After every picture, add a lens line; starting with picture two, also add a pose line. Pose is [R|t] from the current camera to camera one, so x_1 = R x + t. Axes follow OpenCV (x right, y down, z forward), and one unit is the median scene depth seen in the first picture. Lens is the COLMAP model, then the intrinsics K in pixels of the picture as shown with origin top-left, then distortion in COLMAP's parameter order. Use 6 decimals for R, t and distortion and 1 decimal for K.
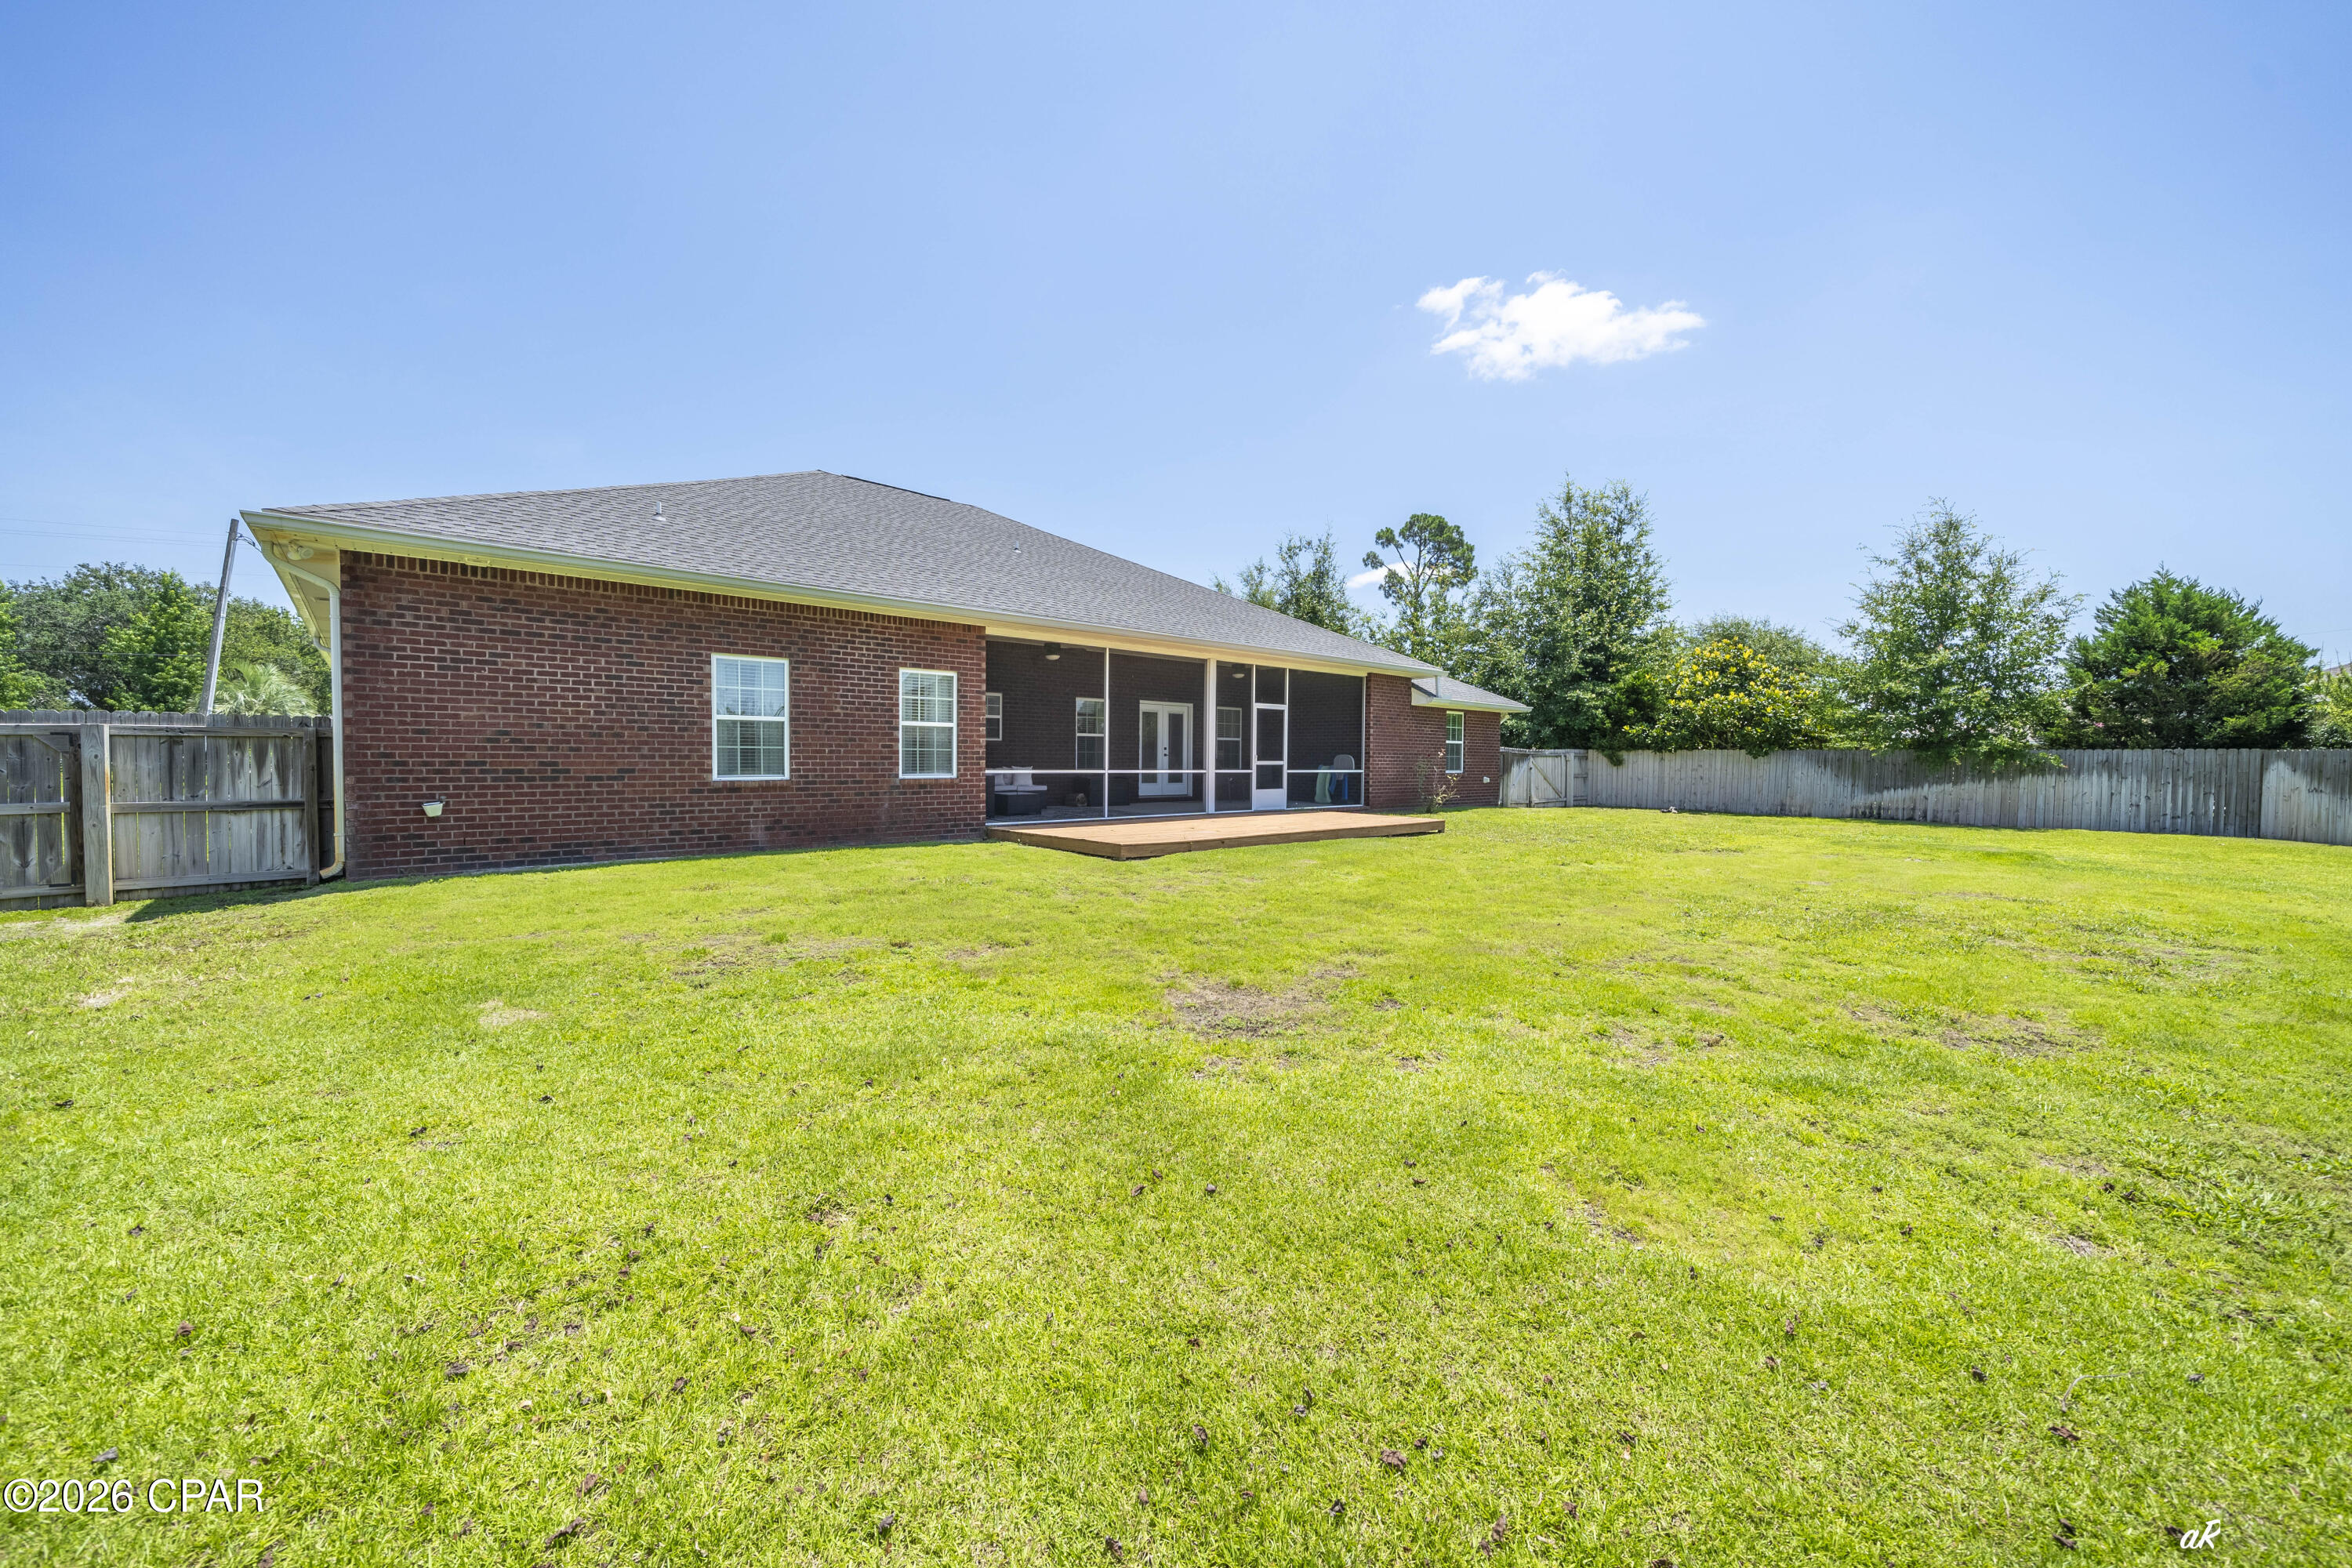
lens RADIAL K [[843.8, 0, 1168.5], [0, 843.8, 787.4], [0, 0, 1]] dist [0.000303, 0.000028]
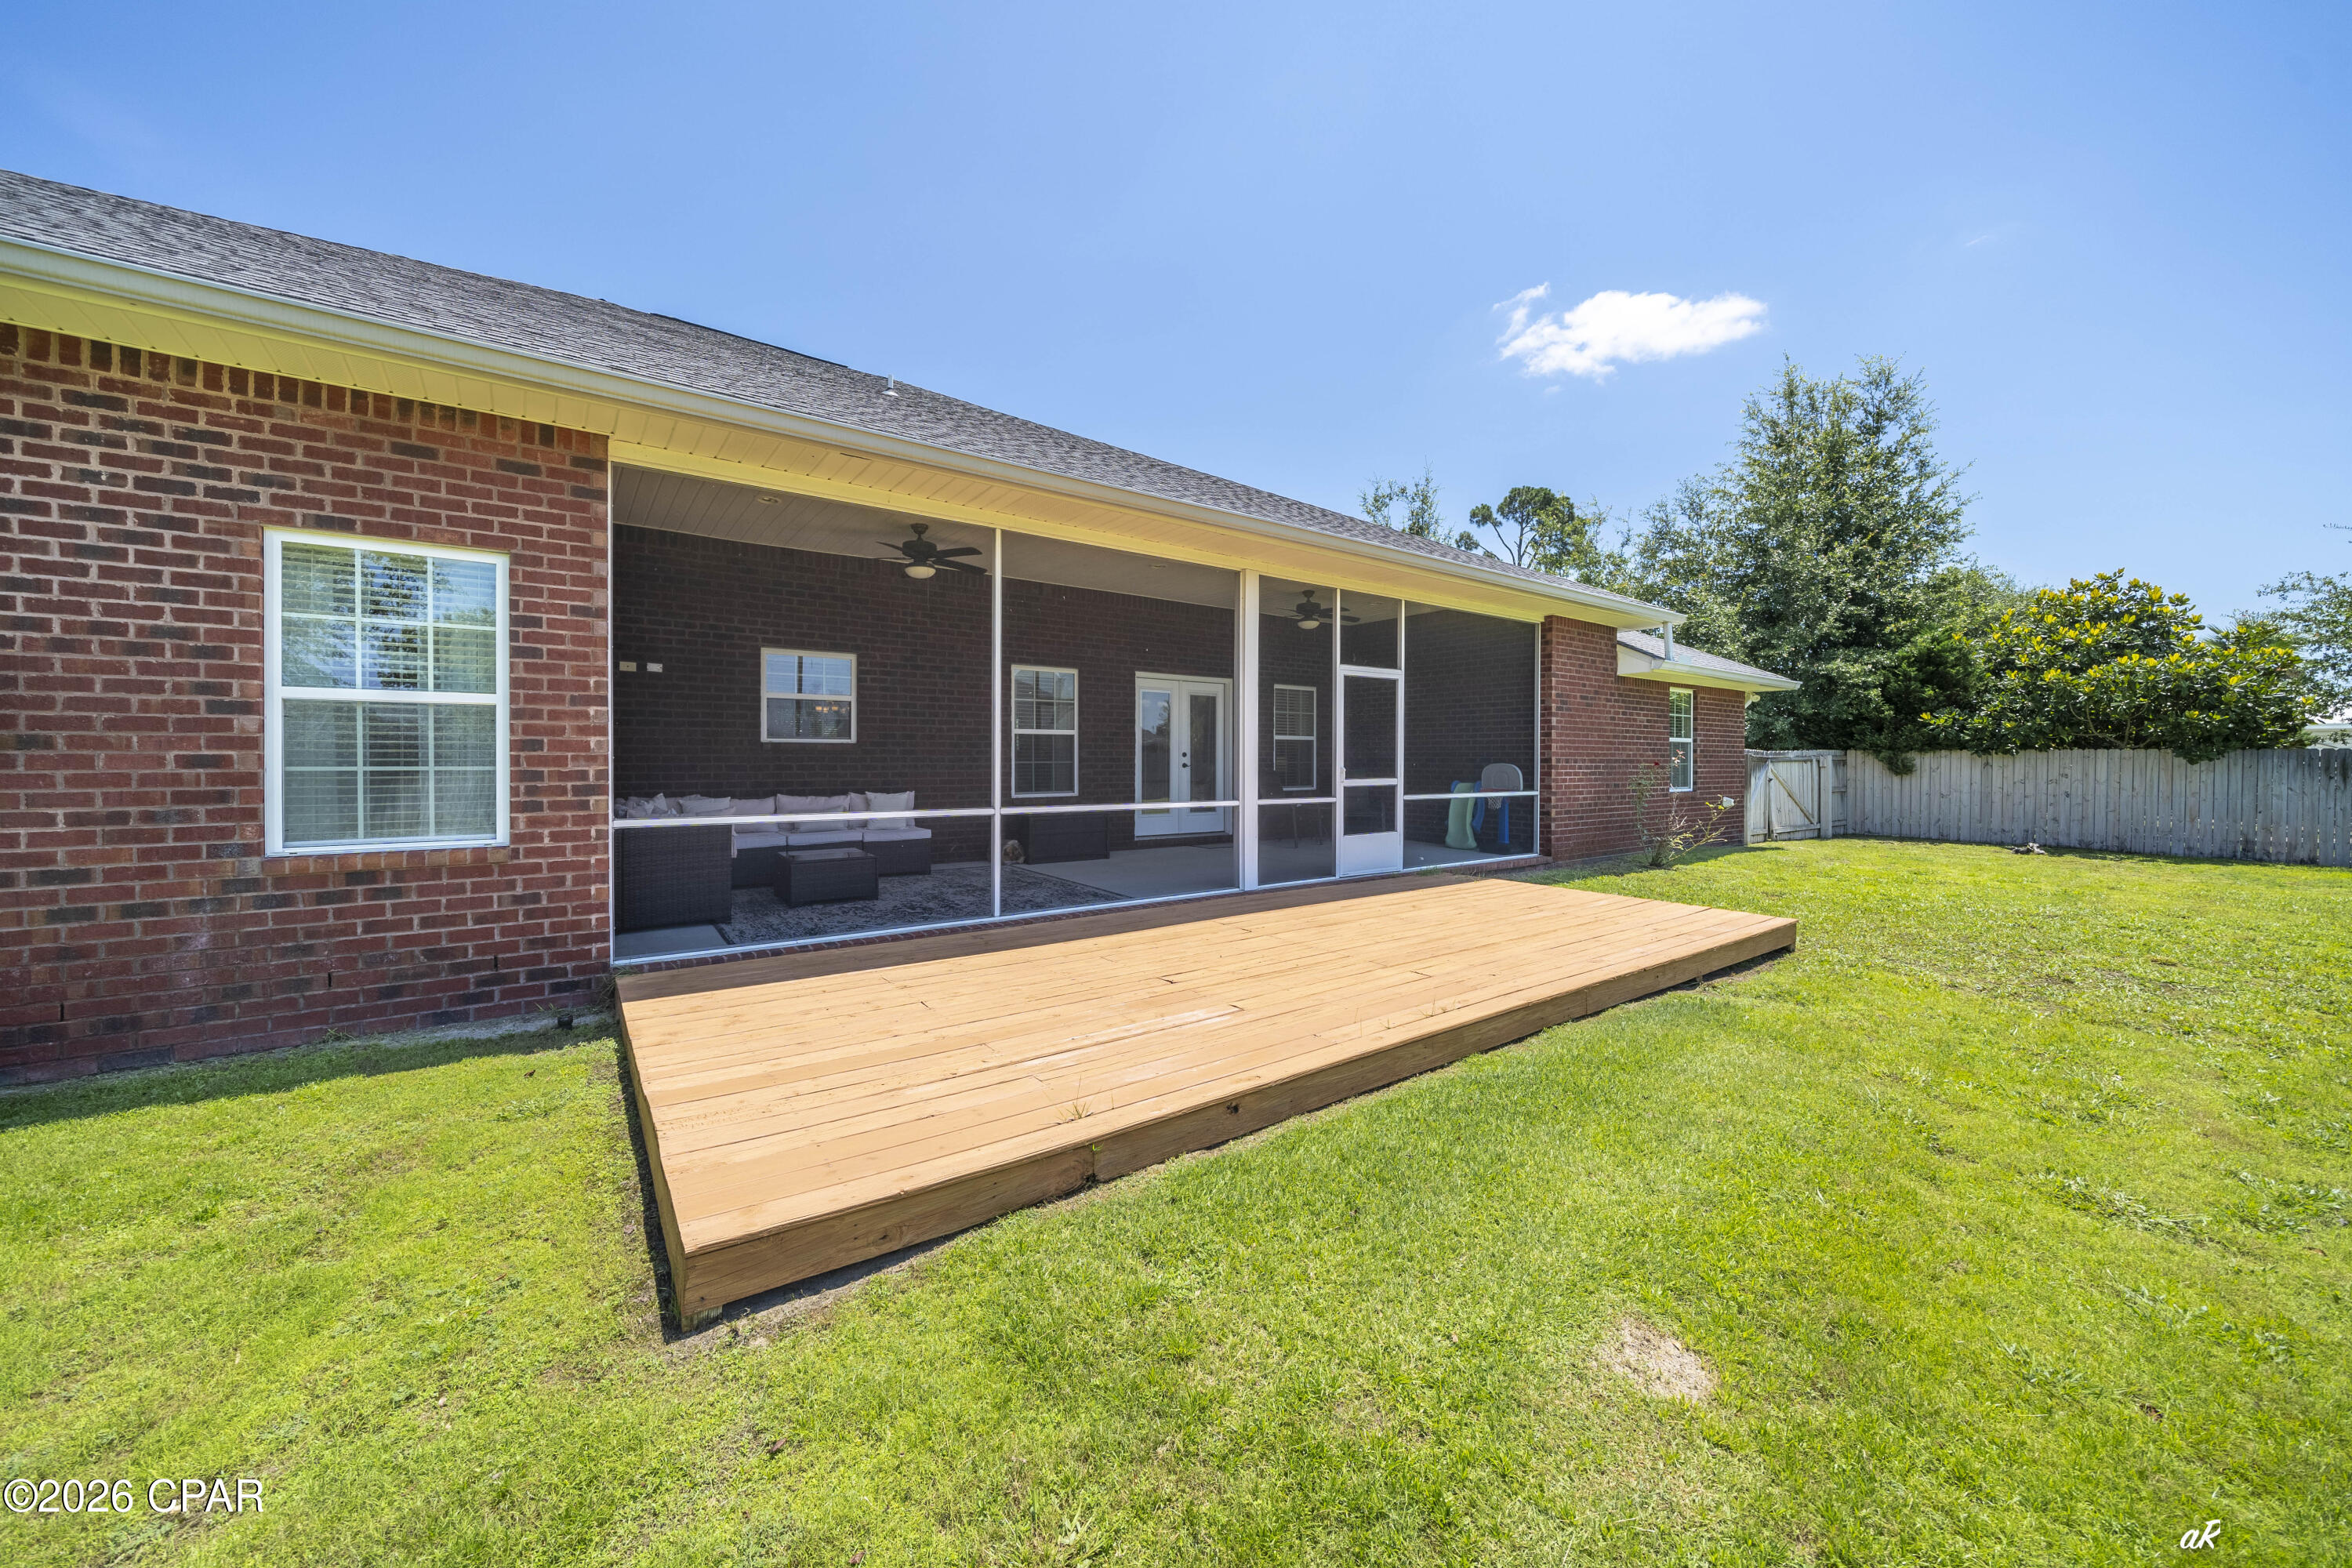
lens RADIAL K [[799.4, 0, 1161.3], [0, 799.4, 763.4], [0, 0, 1]] dist [-0.000180, -0.000032]
pose [[0.993776, -0.004542, -0.111302, 0.032139], [0.001186, 0.999543, -0.030196, -0.017400], [0.111388, 0.029876, 0.993328, 0.335654]]
